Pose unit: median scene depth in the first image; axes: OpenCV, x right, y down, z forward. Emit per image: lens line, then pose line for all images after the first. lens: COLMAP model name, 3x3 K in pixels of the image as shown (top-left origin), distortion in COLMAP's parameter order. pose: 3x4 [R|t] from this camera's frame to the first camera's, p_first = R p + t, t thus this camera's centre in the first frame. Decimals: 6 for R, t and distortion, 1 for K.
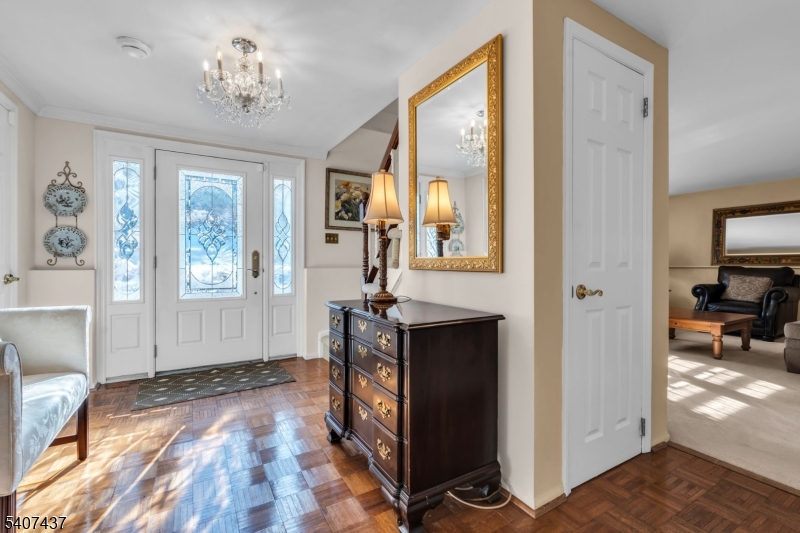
lens RADIAL K [[364.6, 0, 399.6], [0, 364.6, 261.9], [0, 0, 1]] dist [0.001510, 0.000594]
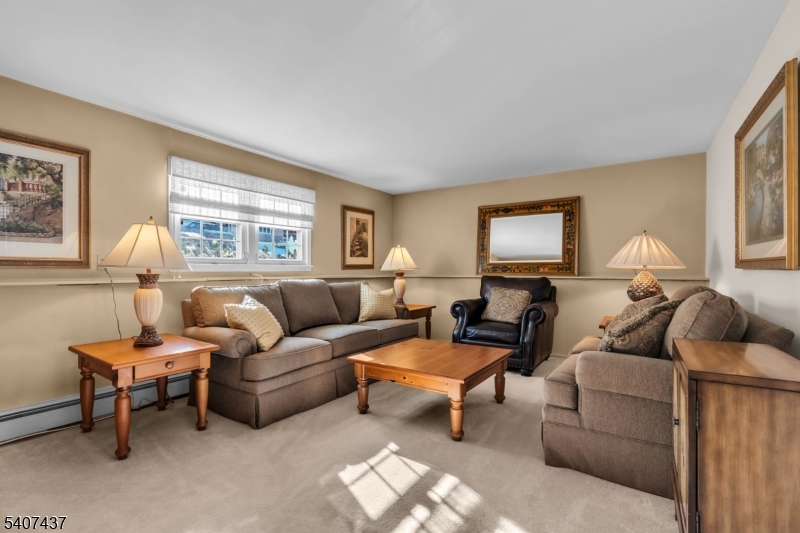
lens RADIAL K [[364.6, 0, 401.3], [0, 364.6, 268.5], [0, 0, 1]] dist [0.001510, 0.000594]
pose [[0.903438, 0.002524, 0.428712, 0.397094], [-0.003194, 0.999995, 0.000845, -0.004764], [-0.428708, -0.002133, 0.903441, 0.377664]]
